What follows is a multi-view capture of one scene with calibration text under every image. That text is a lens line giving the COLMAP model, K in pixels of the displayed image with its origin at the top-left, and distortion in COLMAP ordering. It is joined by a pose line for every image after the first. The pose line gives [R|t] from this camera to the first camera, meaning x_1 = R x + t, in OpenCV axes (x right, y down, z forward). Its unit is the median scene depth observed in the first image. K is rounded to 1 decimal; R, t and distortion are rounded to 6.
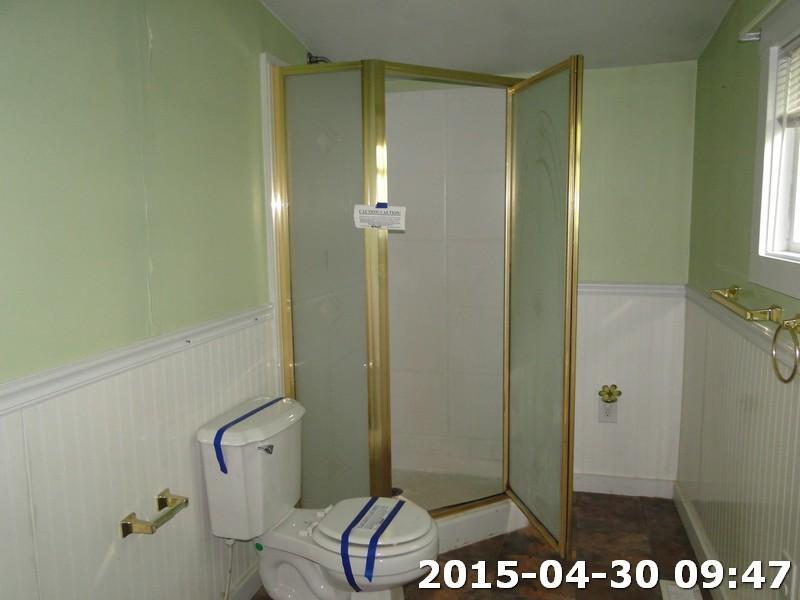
lens RADIAL K [[644.2, 0, 397.0], [0, 644.2, 299.0], [0, 0, 1]] dist [-0.025257, -0.012183]
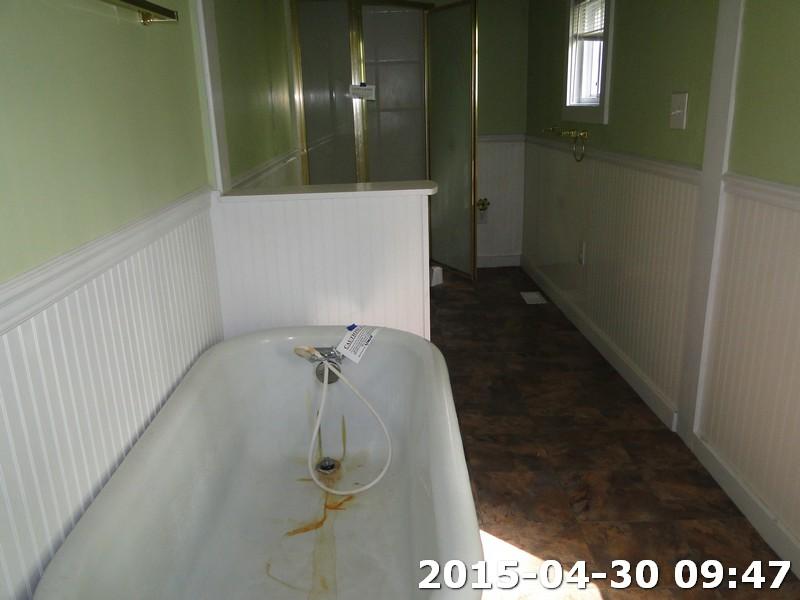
lens RADIAL K [[644.2, 0, 401.3], [0, 644.2, 300.7], [0, 0, 1]] dist [-0.025257, -0.012183]
pose [[0.959687, -0.098920, 0.263087, -0.414685], [0.055002, 0.984020, 0.169350, 0.127705], [-0.275635, -0.148053, 0.949792, -0.686578]]
